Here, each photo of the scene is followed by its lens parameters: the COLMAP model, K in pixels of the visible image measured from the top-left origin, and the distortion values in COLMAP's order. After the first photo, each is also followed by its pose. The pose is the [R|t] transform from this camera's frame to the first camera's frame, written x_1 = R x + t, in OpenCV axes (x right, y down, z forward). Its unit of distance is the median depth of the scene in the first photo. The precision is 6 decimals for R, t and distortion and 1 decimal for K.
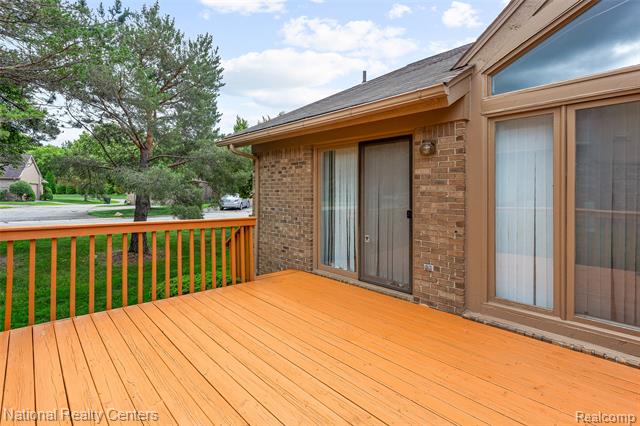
lens RADIAL K [[309.8, 0, 315.7], [0, 309.8, 192.4], [0, 0, 1]] dist [0.000469, 0.001815]
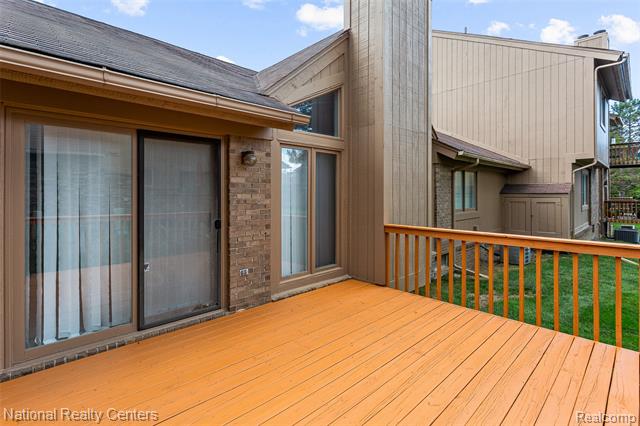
lens RADIAL K [[309.8, 0, 320.0], [0, 309.8, 193.6], [0, 0, 1]] dist [0.000469, 0.001815]
pose [[-0.013470, 0.004469, 0.999899, -0.690743], [0.011309, 0.999927, -0.004317, -0.015779], [-0.999845, 0.011250, -0.013520, 0.758868]]
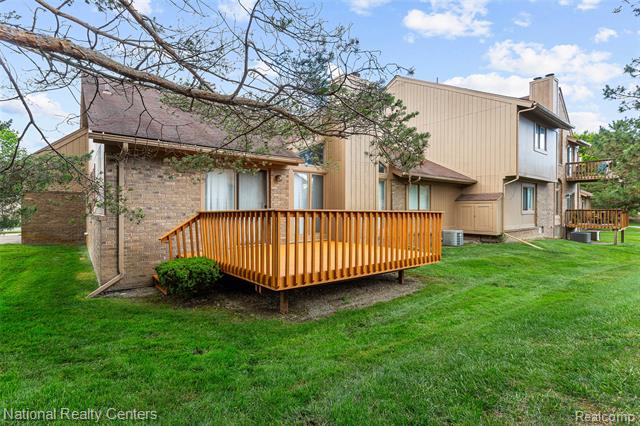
lens RADIAL K [[309.8, 0, 320.5], [0, 309.8, 212.6], [0, 0, 1]] dist [0.000469, 0.001815]
pose [[0.081323, 0.002434, 0.996685, -1.981999], [0.012026, 0.999922, -0.003423, 0.133205], [-0.996615, 0.012264, 0.081287, 0.475374]]
